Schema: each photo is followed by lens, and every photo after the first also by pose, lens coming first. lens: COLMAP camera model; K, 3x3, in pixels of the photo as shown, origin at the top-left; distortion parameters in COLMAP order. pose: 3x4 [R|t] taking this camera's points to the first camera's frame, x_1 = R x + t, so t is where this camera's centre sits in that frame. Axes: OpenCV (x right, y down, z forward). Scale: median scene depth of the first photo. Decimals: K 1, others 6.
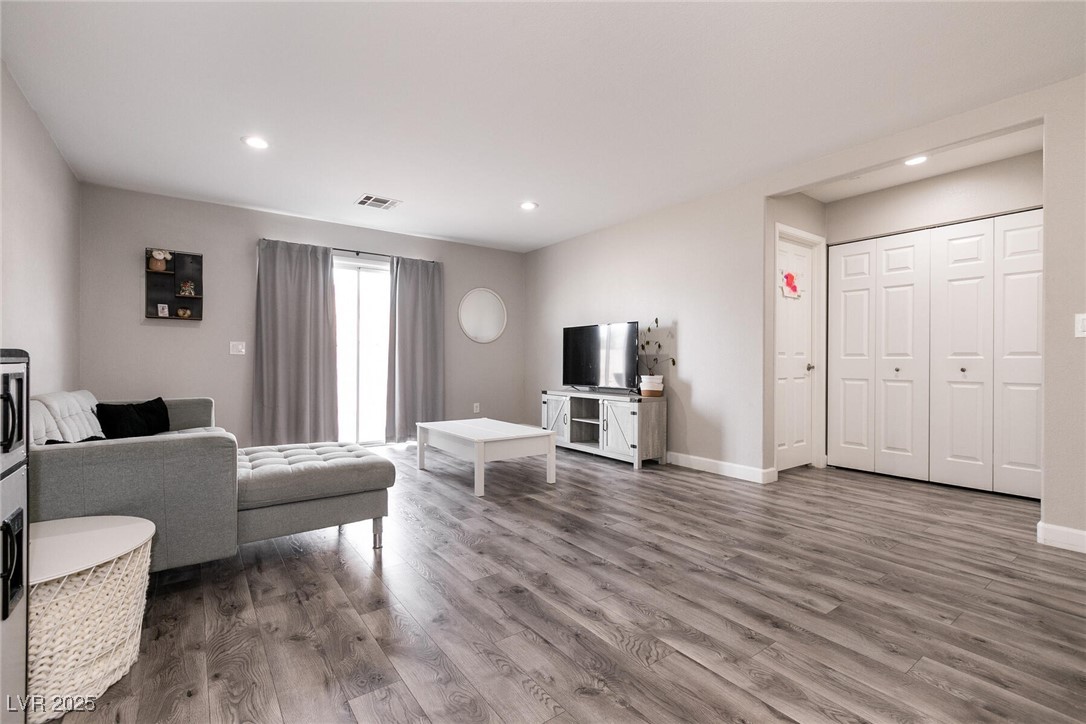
lens RADIAL K [[483.1, 0, 542.6], [0, 483.1, 361.8], [0, 0, 1]] dist [0.004201, -0.000310]
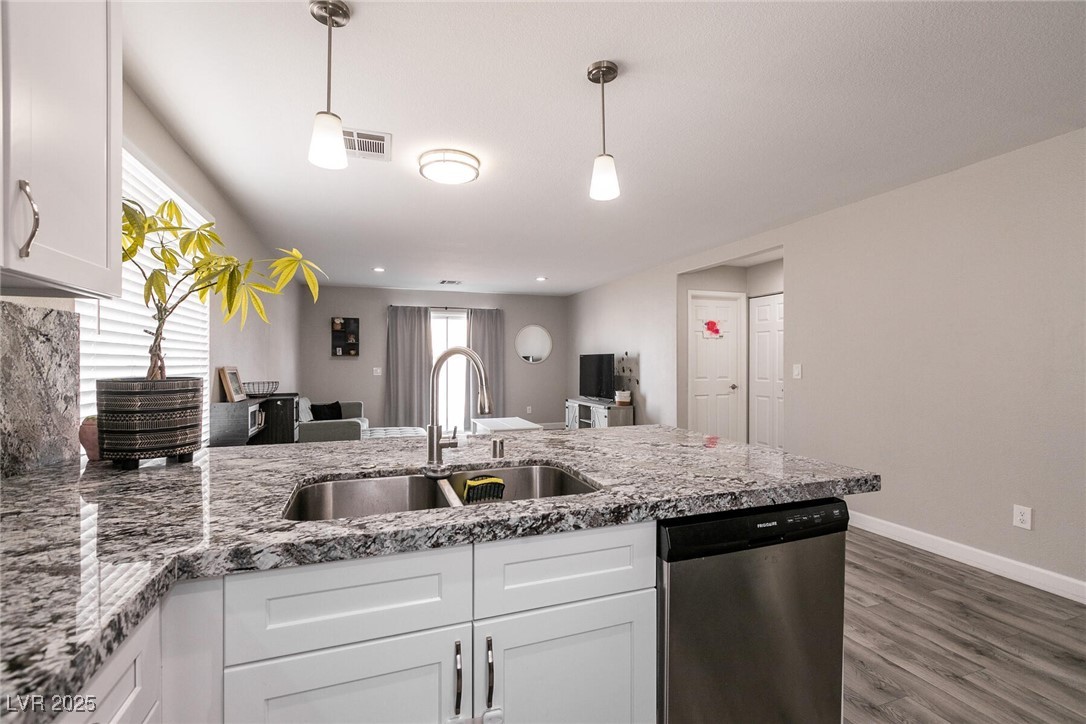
lens RADIAL K [[483.1, 0, 543.0], [0, 483.1, 361.0], [0, 0, 1]] dist [0.004201, -0.000310]
pose [[0.960444, -0.004340, -0.278438, 0.472342], [0.004232, 0.999991, -0.000987, -0.072694], [0.278440, -0.000230, 0.960454, -0.549001]]
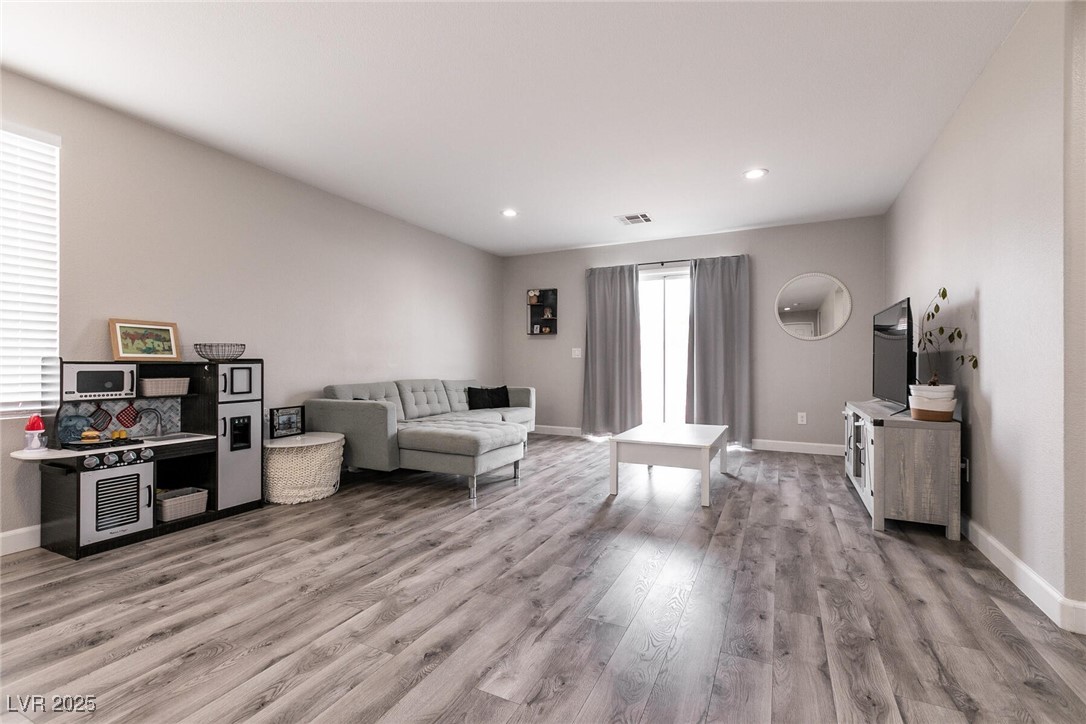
lens RADIAL K [[483.1, 0, 543.4], [0, 483.1, 357.5], [0, 0, 1]] dist [0.004201, -0.000310]
pose [[0.464683, -0.011675, -0.885400, 0.628482], [0.000441, 0.999916, -0.012953, 0.001930], [0.885477, 0.005628, 0.464650, 0.348312]]
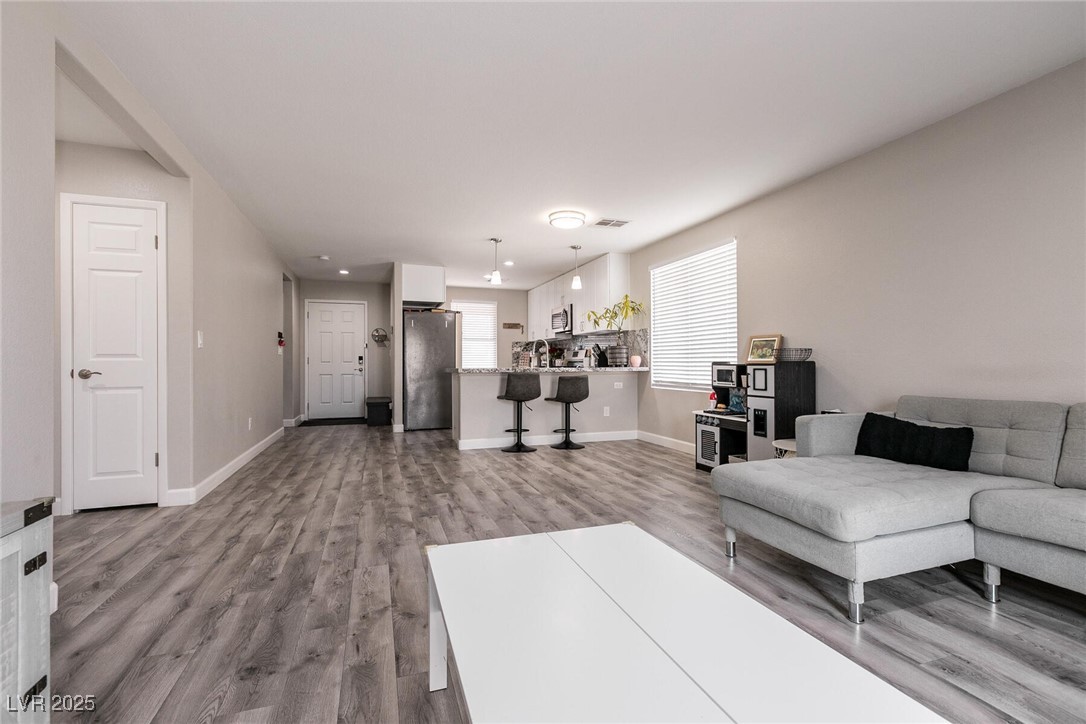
lens RADIAL K [[483.1, 0, 543.4], [0, 483.1, 360.3], [0, 0, 1]] dist [0.004201, -0.000310]
pose [[-0.956831, 0.003131, 0.290628, -0.170992], [0.000813, 0.999967, -0.008098, -0.001379], [-0.290644, -0.007512, -0.956802, 1.320656]]
